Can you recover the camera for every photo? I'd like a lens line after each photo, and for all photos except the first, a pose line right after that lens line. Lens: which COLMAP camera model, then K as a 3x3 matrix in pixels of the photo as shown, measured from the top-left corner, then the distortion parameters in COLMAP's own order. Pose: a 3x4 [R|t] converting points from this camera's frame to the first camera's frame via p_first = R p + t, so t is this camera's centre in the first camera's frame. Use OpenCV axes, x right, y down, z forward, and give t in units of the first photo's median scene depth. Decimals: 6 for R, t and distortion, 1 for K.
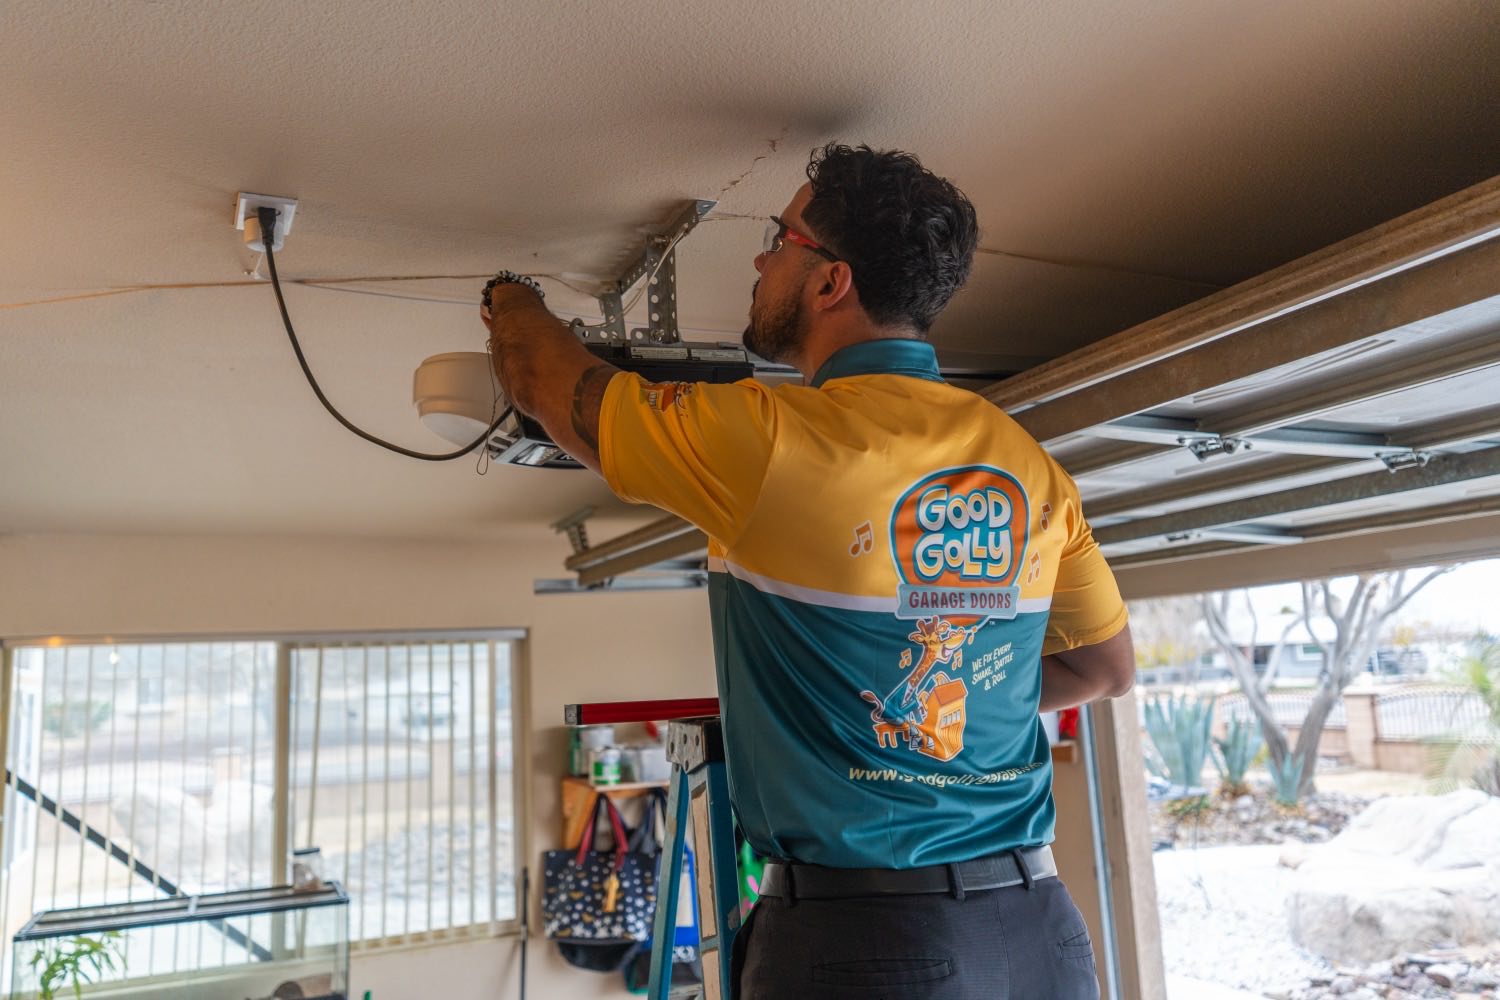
lens RADIAL K [[1158.6, 0, 750.0], [0, 1158.6, 500.0], [0, 0, 1]] dist [0.031445, -0.009925]
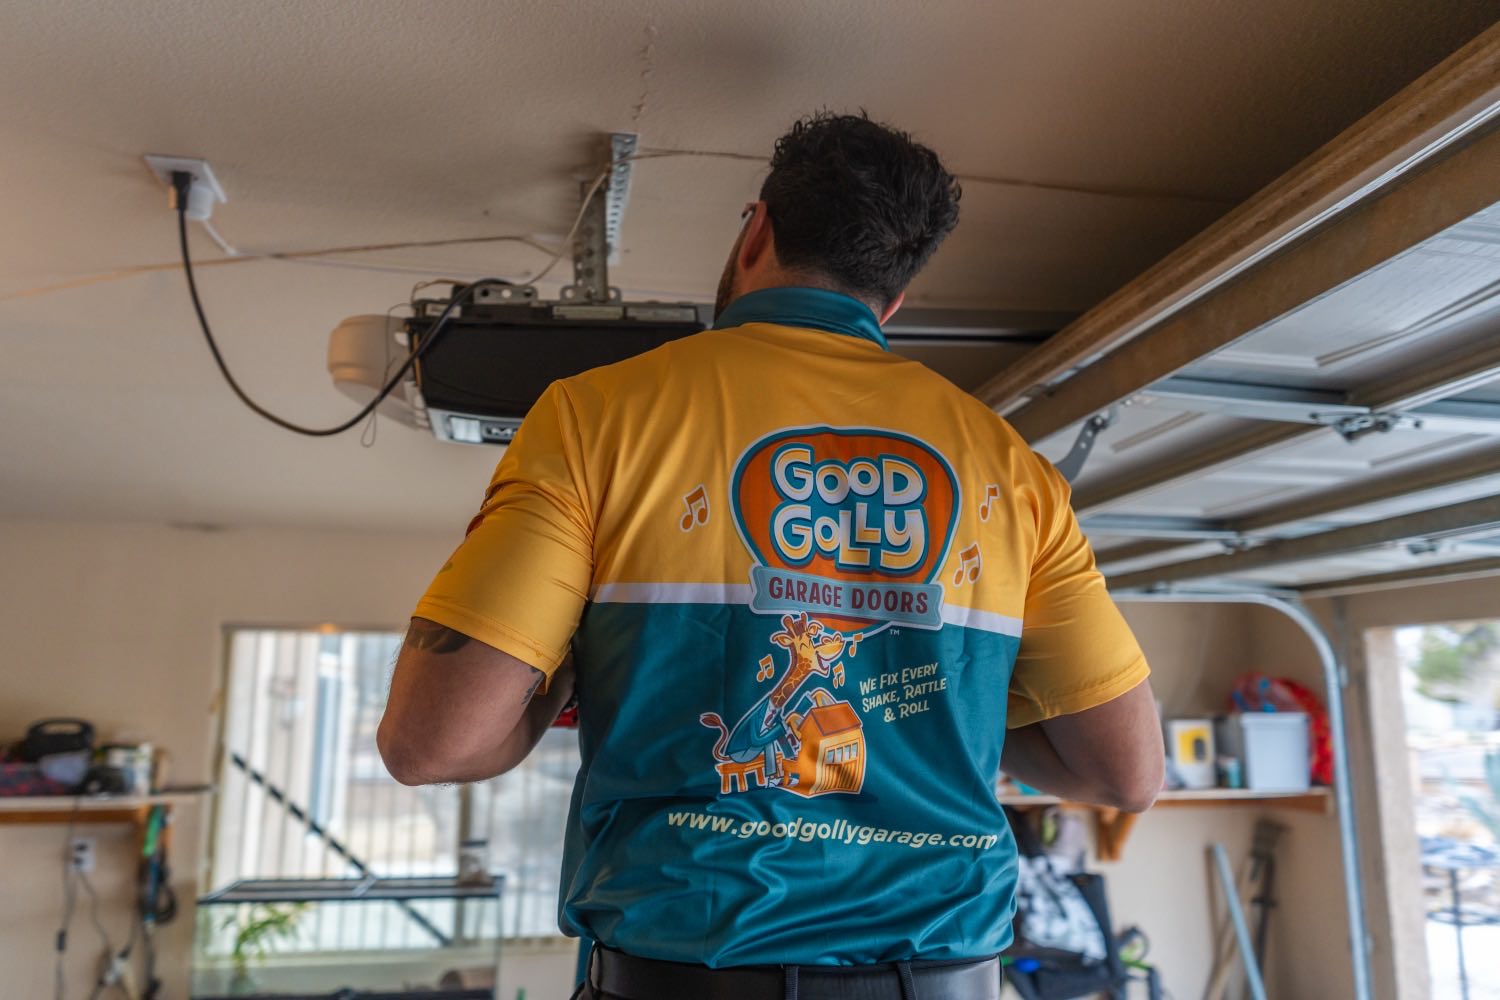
lens RADIAL K [[1158.6, 0, 750.0], [0, 1158.6, 500.0], [0, 0, 1]] dist [0.031445, -0.009925]
pose [[0.967890, 0.006505, -0.251289, 0.200834], [-0.009622, 0.999891, -0.011179, 0.019086], [0.251189, 0.013238, 0.967848, 0.132917]]
